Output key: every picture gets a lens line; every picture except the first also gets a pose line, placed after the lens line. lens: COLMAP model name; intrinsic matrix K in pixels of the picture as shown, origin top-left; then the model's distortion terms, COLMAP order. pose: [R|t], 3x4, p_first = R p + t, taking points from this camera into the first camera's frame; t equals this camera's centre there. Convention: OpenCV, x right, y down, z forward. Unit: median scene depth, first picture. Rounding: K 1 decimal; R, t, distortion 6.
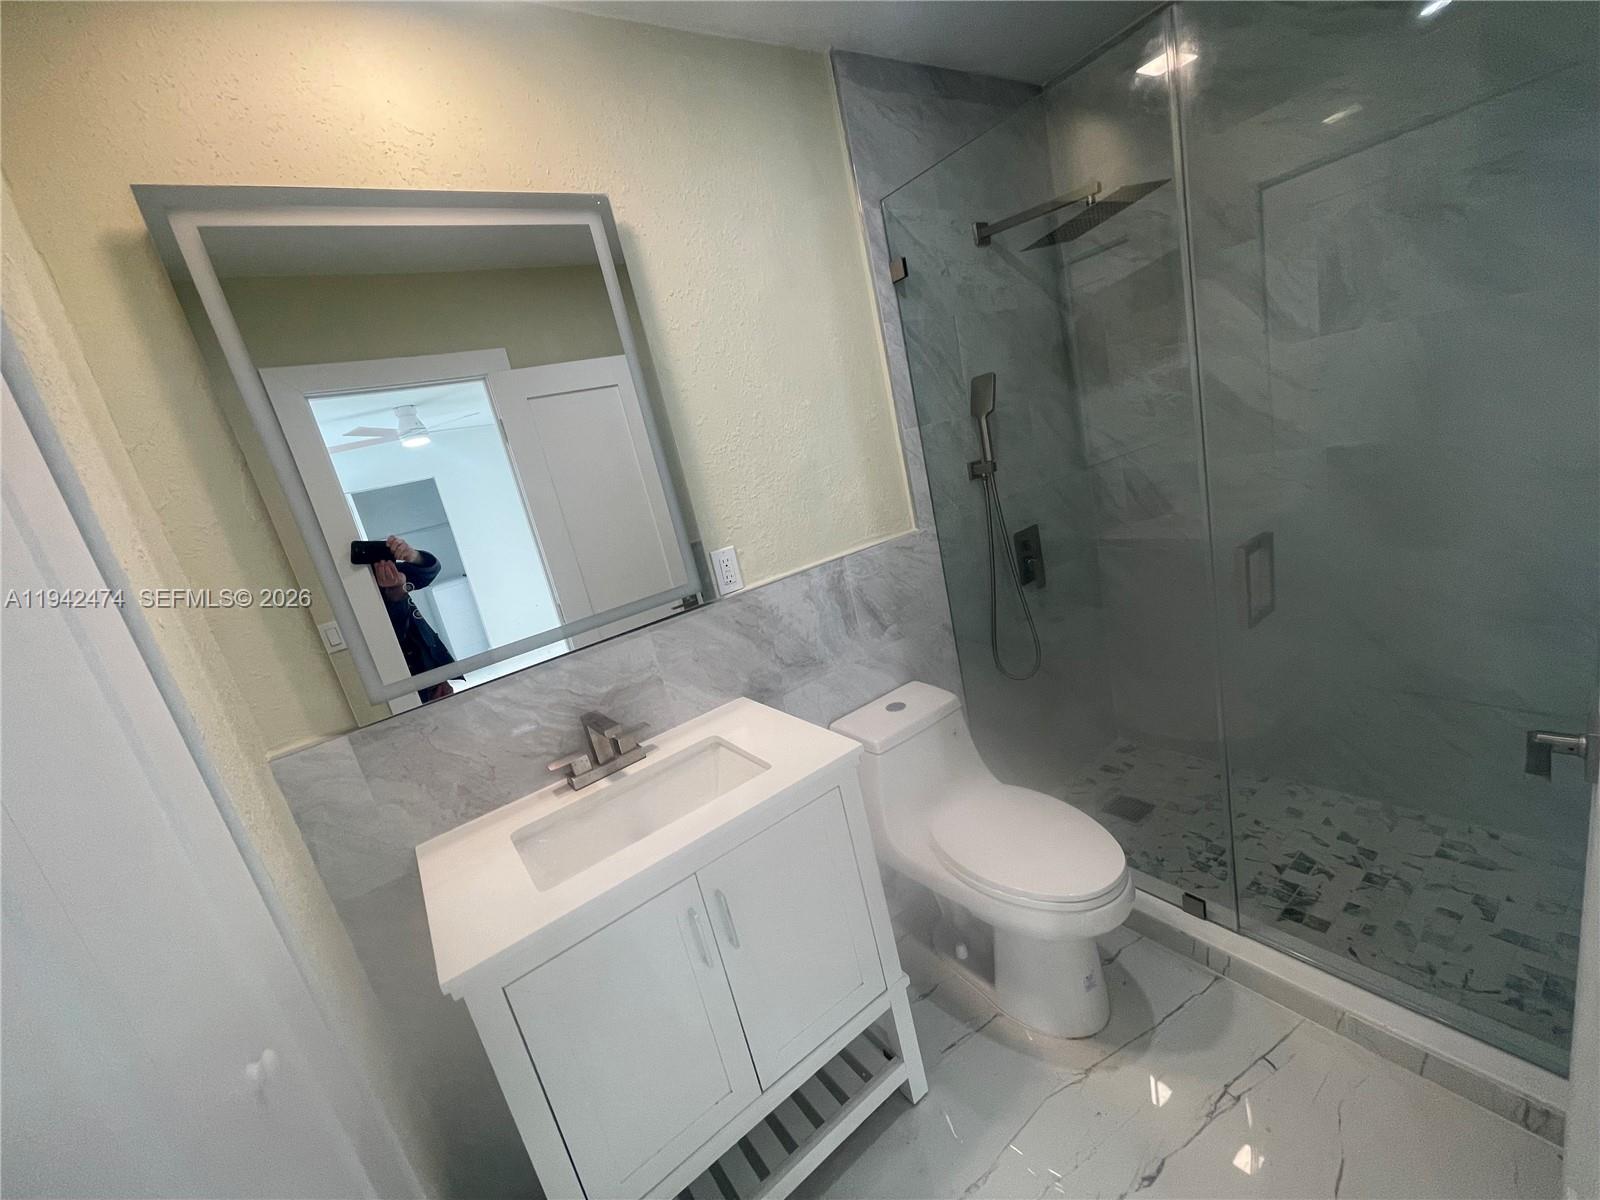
lens RADIAL K [[647.0, 0, 798.9], [0, 647.0, 601.0], [0, 0, 1]] dist [0.000240, 0.000334]
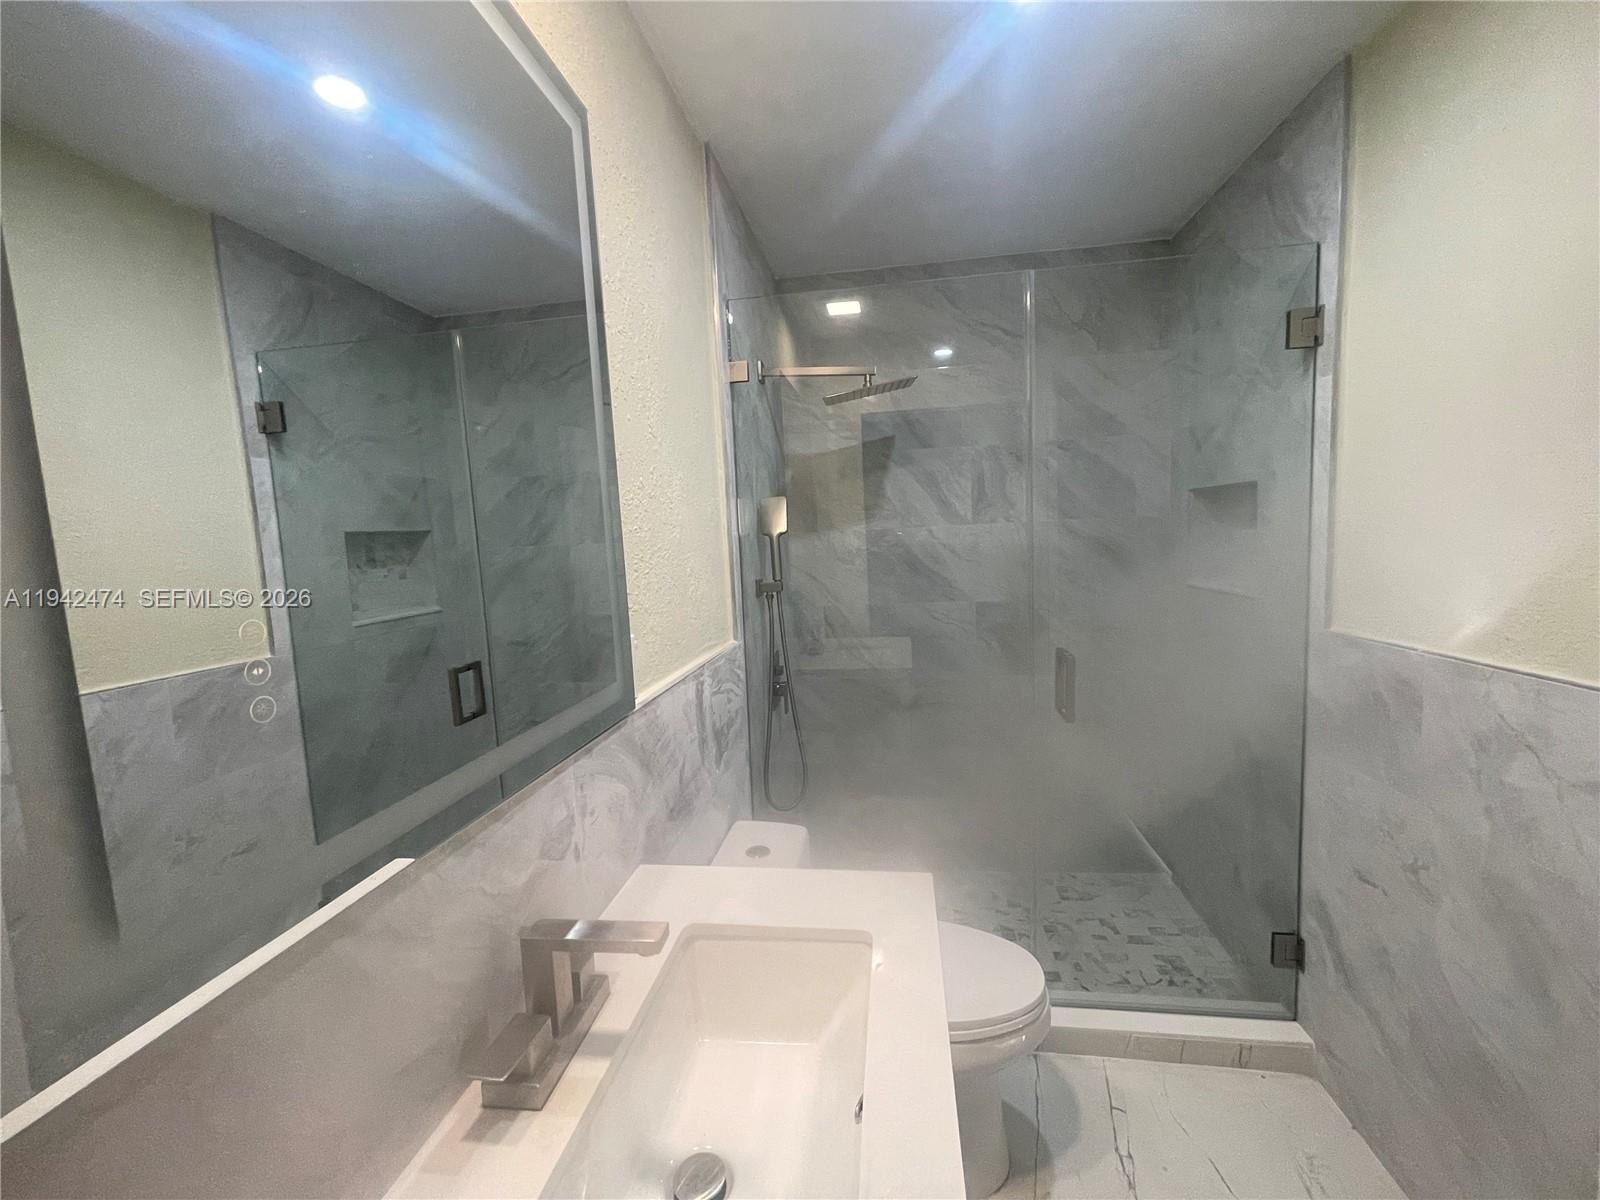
lens RADIAL K [[647.0, 0, 799.3], [0, 647.0, 601.7], [0, 0, 1]] dist [0.000240, 0.000334]
pose [[0.682132, 0.114409, 0.722223, -0.457542], [0.068102, 0.973451, -0.218528, 0.041314], [-0.728051, 0.198250, 0.656231, 0.378952]]
